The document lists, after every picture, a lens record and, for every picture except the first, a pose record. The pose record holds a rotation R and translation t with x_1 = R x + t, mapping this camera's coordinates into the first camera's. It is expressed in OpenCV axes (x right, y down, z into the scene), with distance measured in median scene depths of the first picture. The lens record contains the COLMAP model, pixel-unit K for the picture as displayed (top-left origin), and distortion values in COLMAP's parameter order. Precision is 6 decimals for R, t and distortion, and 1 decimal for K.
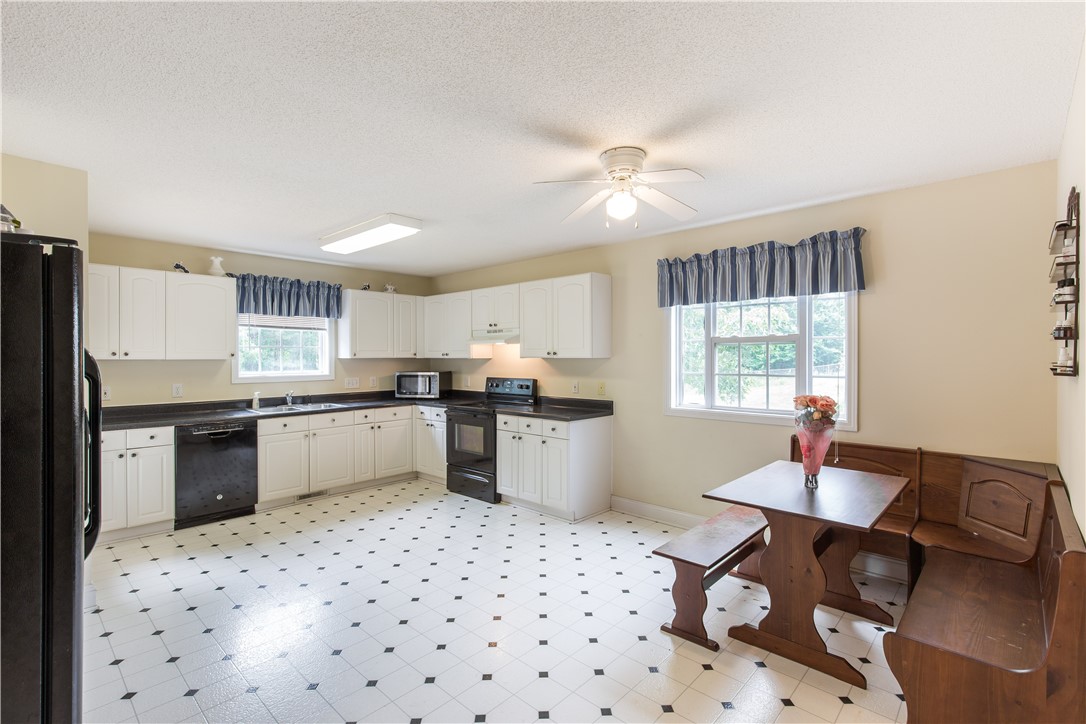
lens RADIAL K [[494.0, 0, 539.1], [0, 494.0, 358.9], [0, 0, 1]] dist [0.003503, 0.000130]
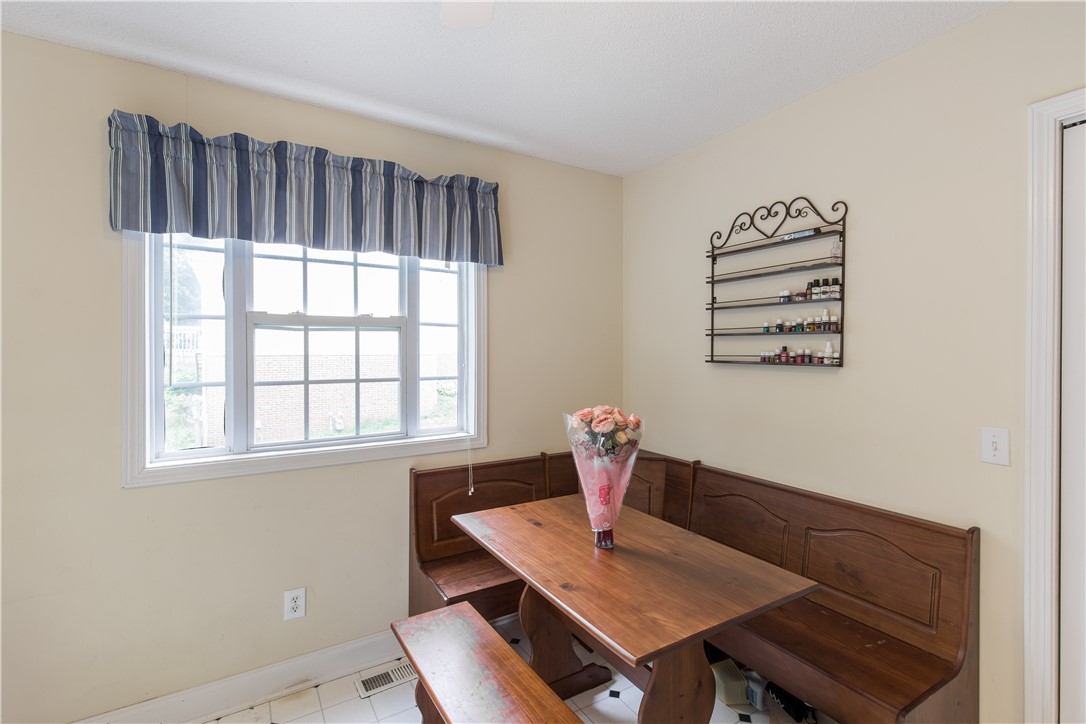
lens RADIAL K [[494.0, 0, 541.0], [0, 494.0, 356.7], [0, 0, 1]] dist [0.003503, 0.000130]
pose [[0.266273, -0.002195, 0.963895, -0.068033], [0.002838, 0.999995, 0.001494, 0.003759], [-0.963894, 0.002337, 0.266277, 0.591082]]
